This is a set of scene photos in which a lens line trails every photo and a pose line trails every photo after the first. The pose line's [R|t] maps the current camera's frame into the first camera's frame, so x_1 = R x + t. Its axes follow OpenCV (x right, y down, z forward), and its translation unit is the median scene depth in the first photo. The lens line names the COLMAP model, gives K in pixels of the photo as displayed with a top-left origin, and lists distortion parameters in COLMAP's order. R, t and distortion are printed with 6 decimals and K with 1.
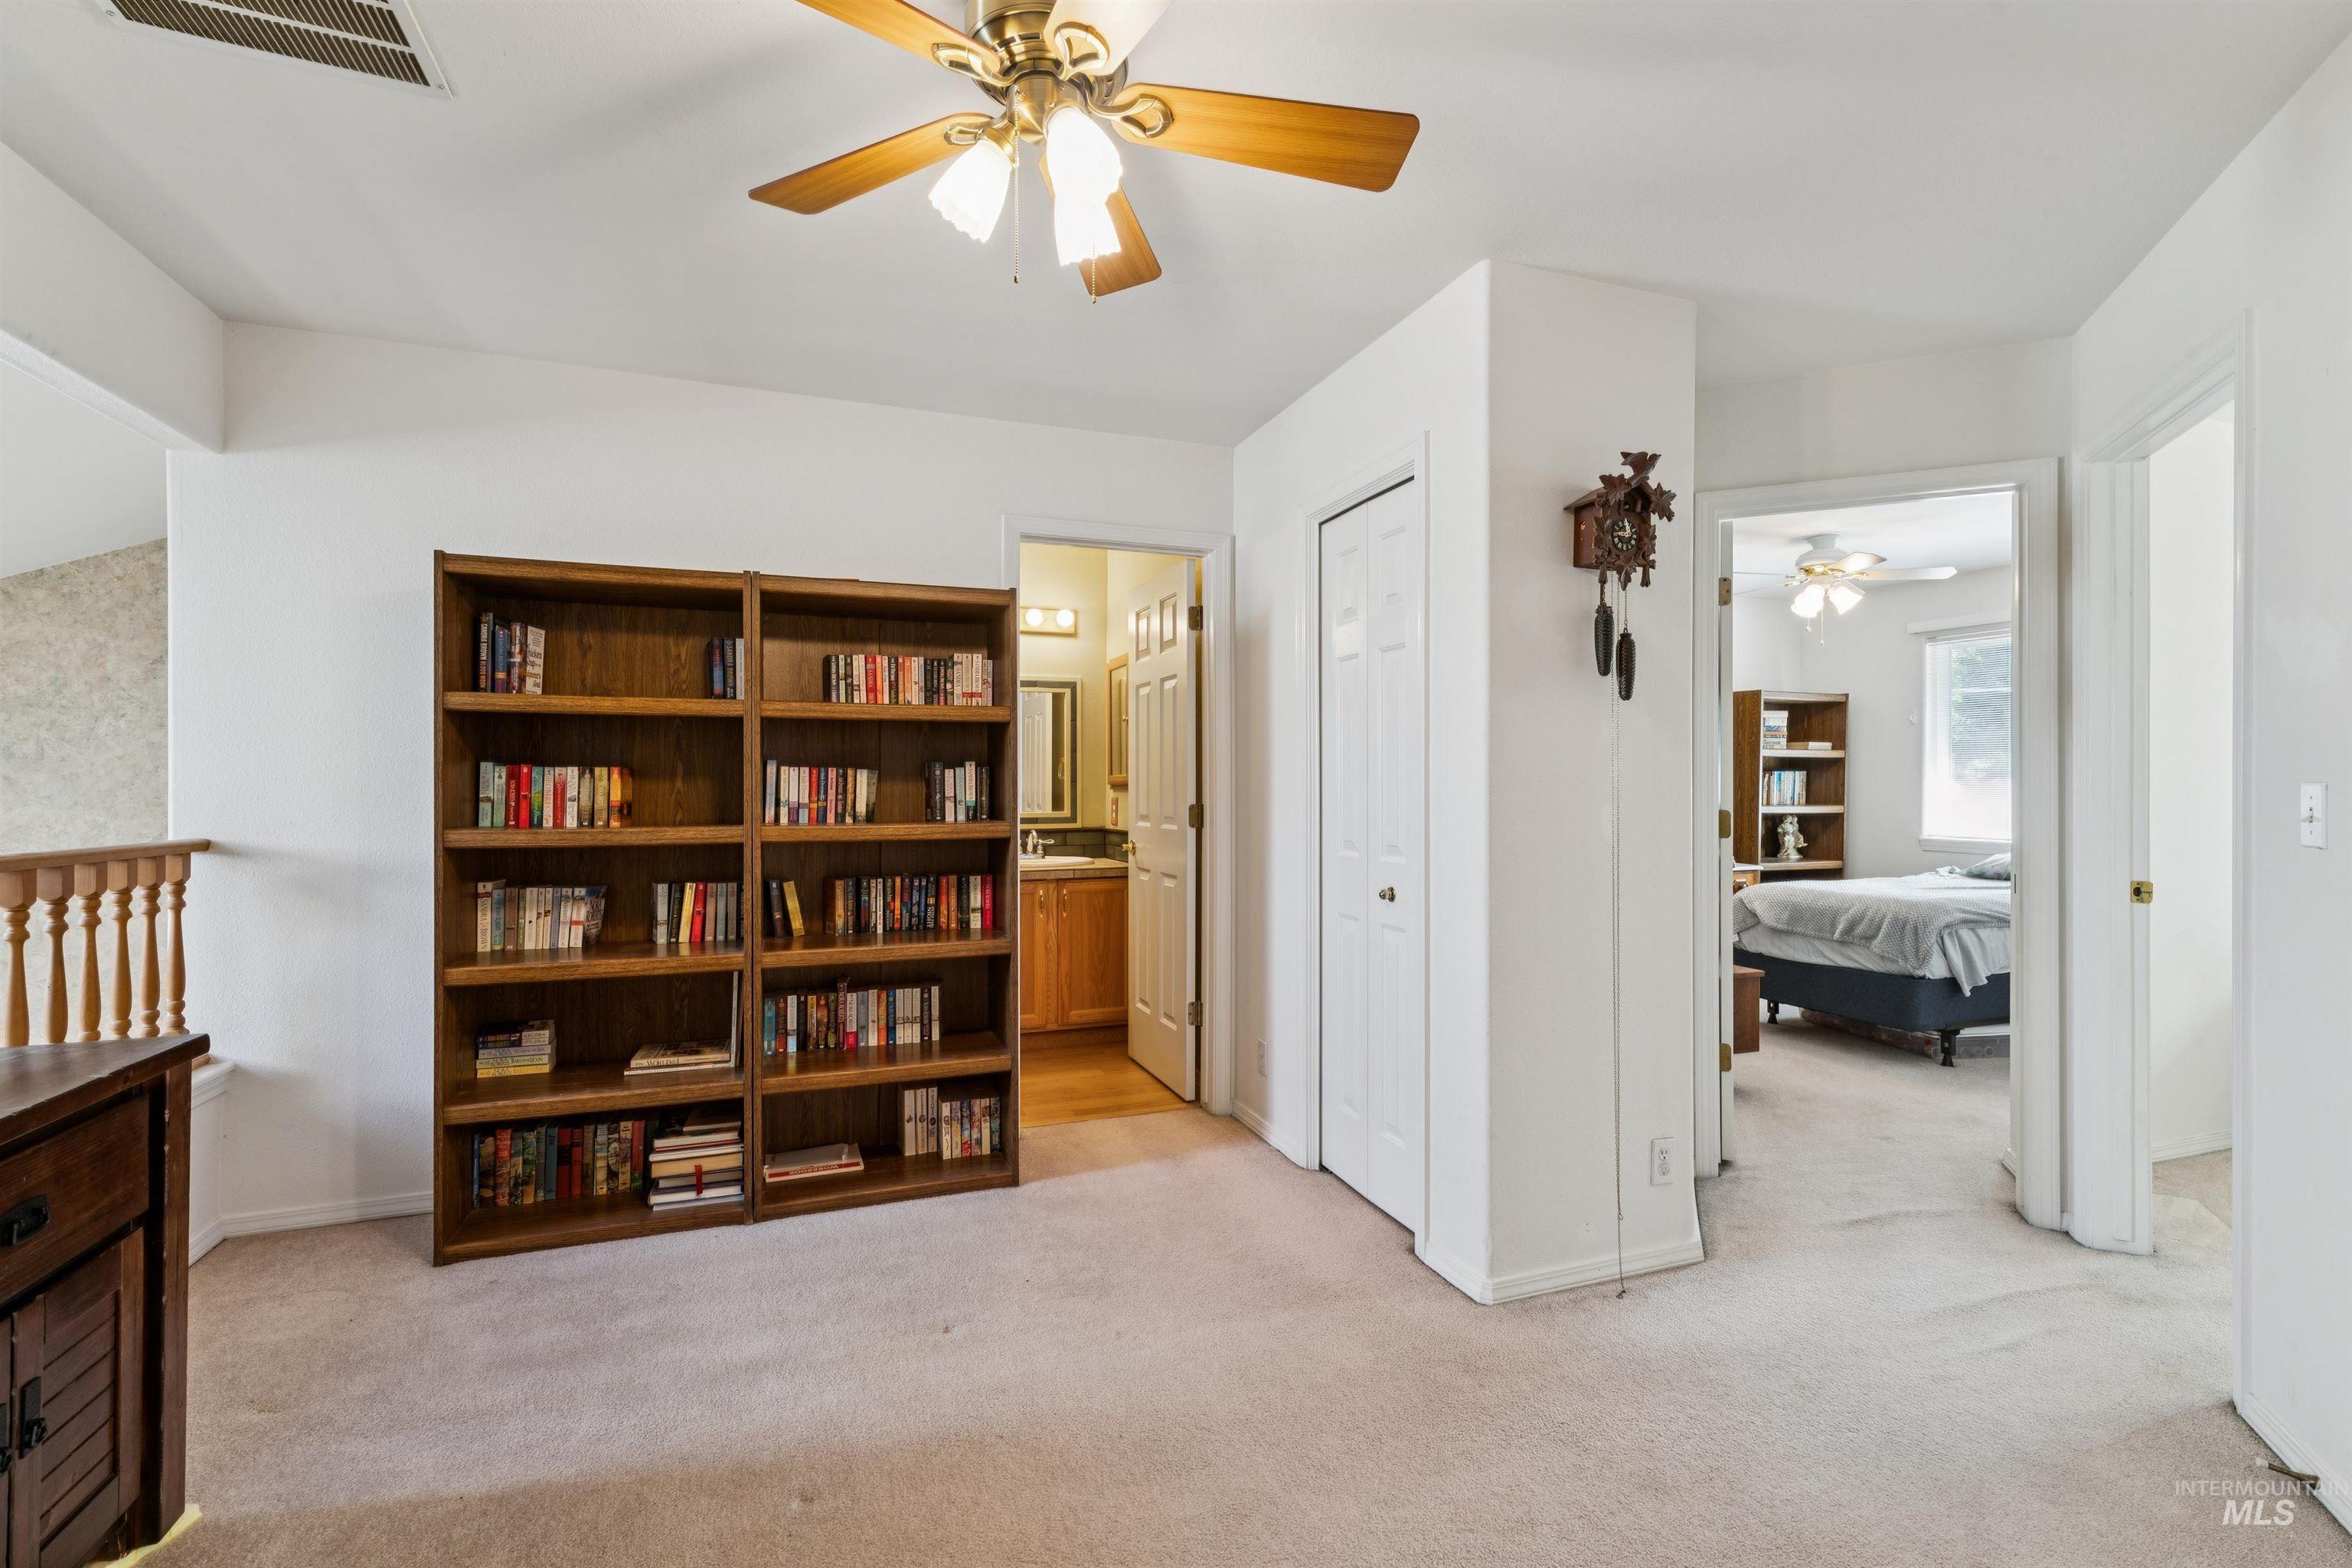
lens RADIAL K [[1032.2, 0, 1176.0], [0, 1032.2, 784.0], [0, 0, 1]] dist [0.001762, 0.000212]
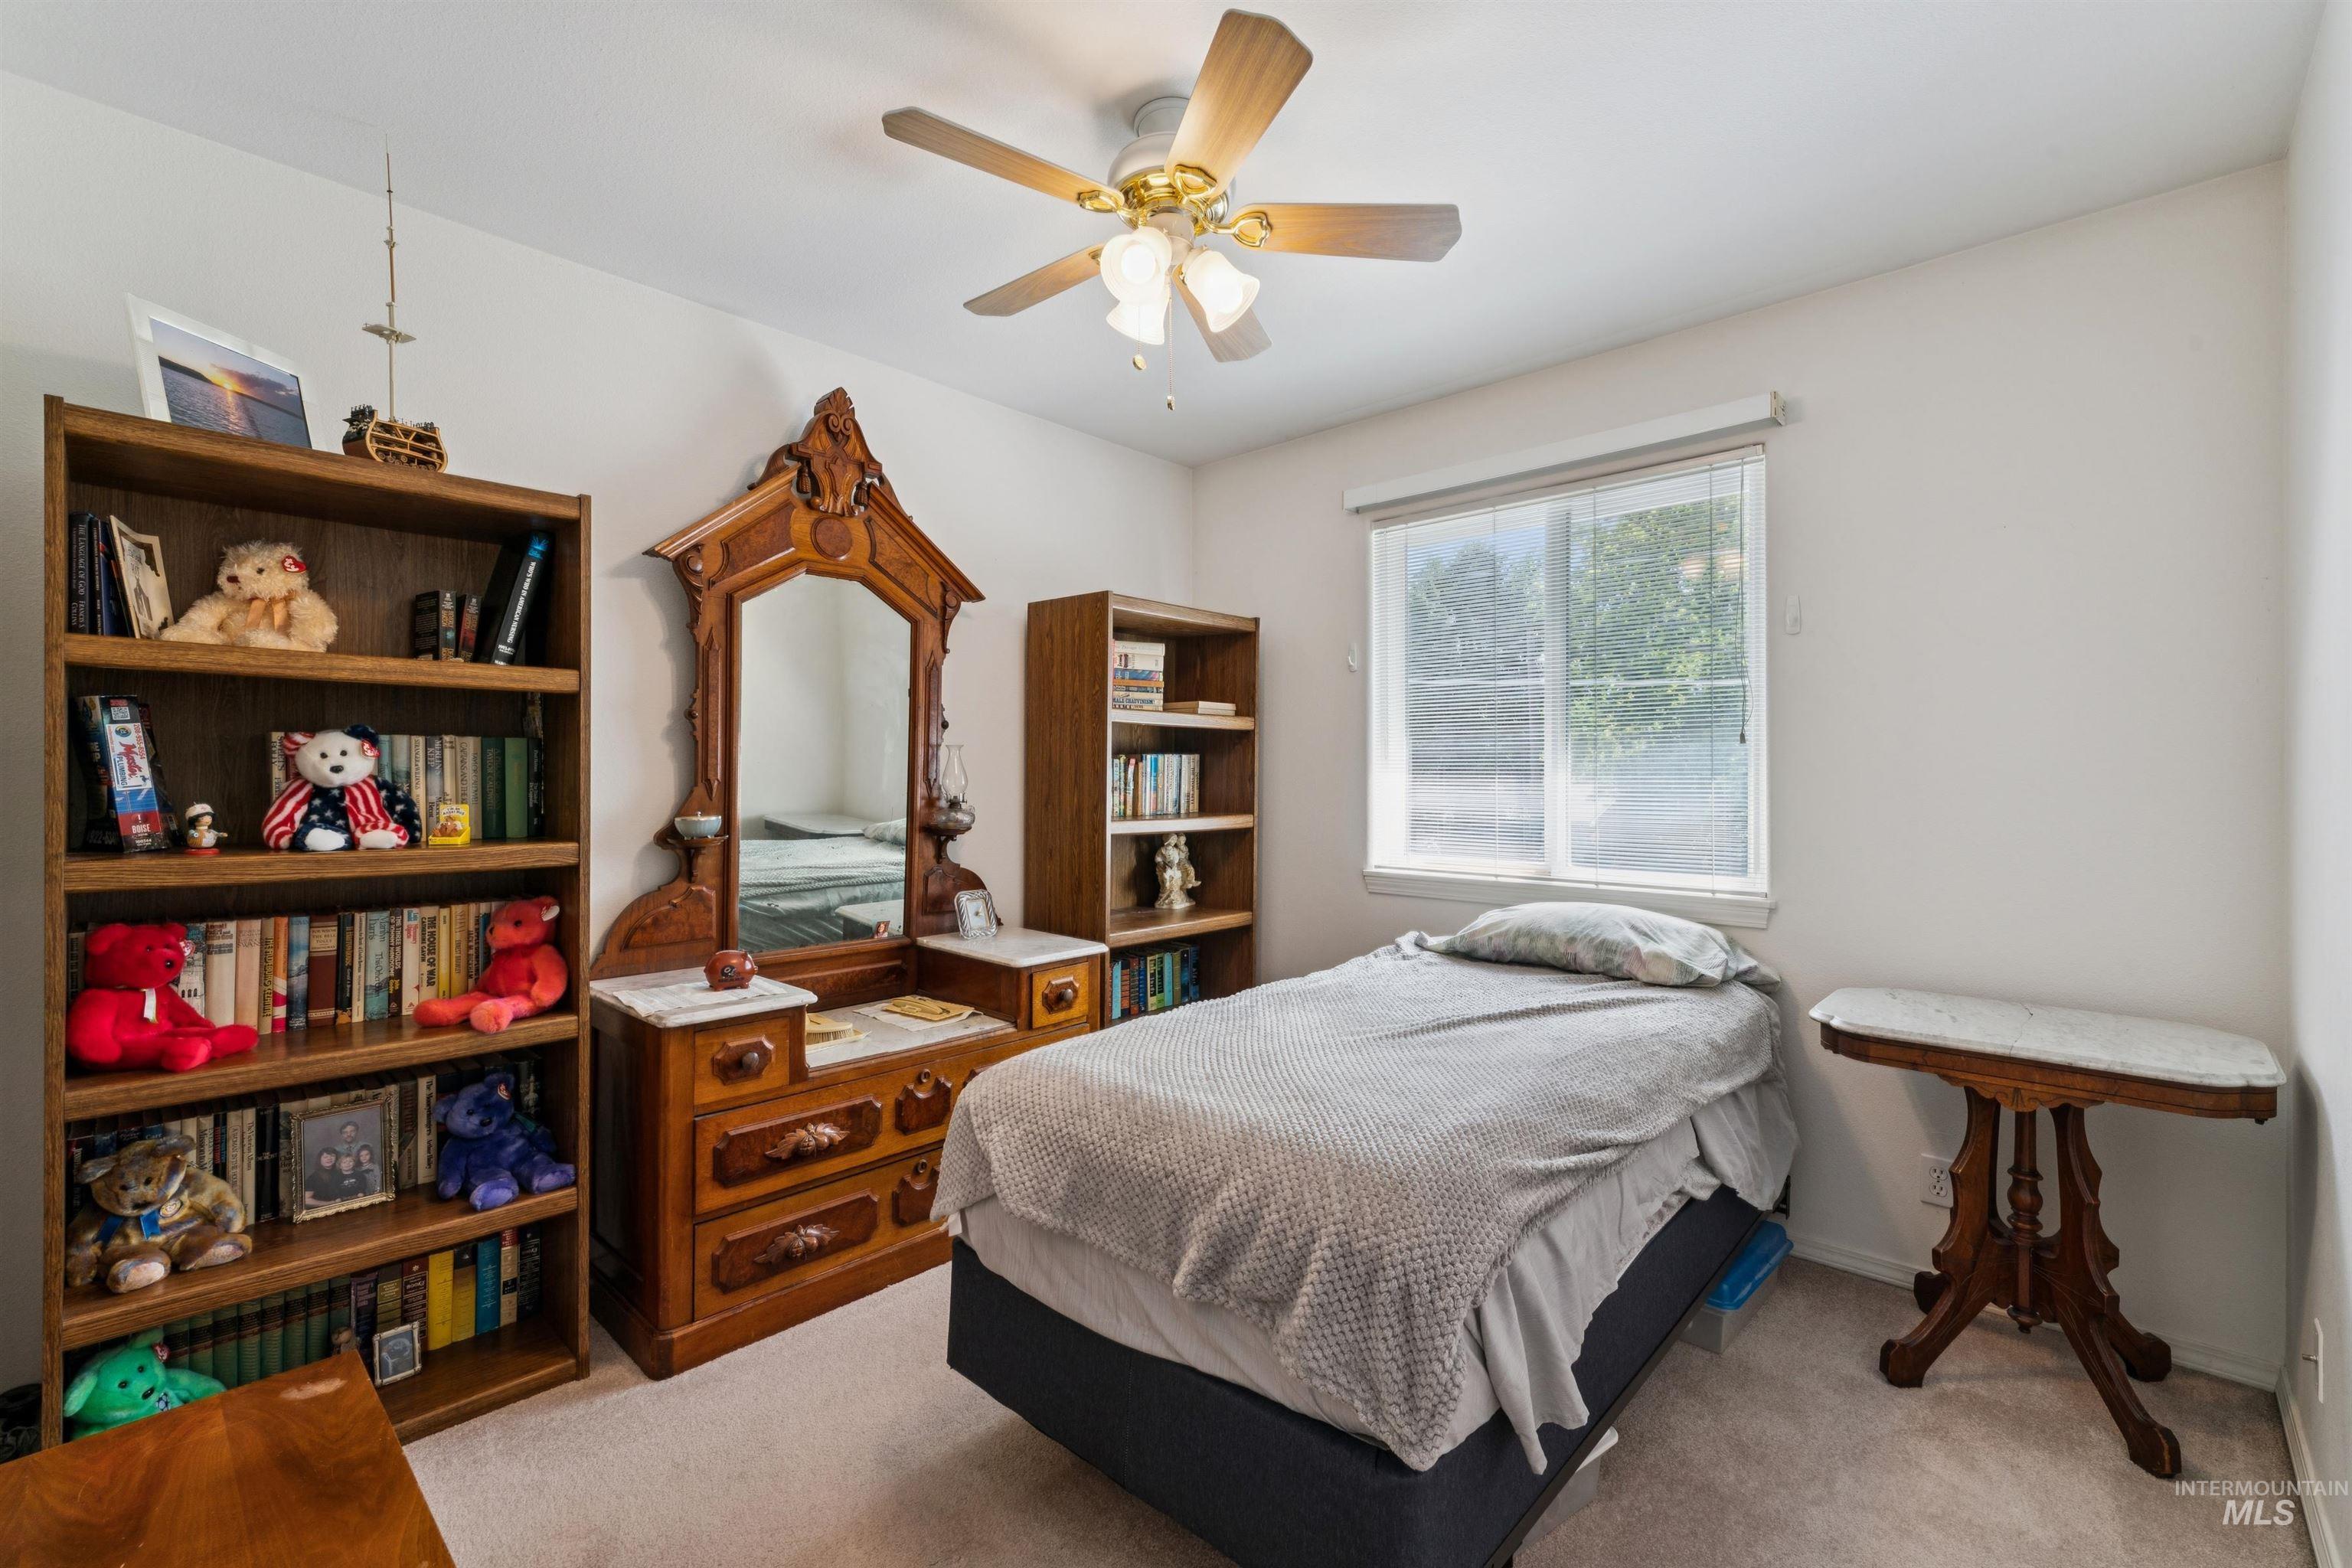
lens RADIAL K [[1009.7, 0, 1176.0], [0, 1009.7, 784.0], [0, 0, 1]] dist [-0.000490, -0.000019]
pose [[0.893480, -0.010388, 0.448984, 0.361023], [0.007480, 0.999938, 0.008251, -0.000881], [-0.449041, -0.004014, 0.893502, 0.525435]]
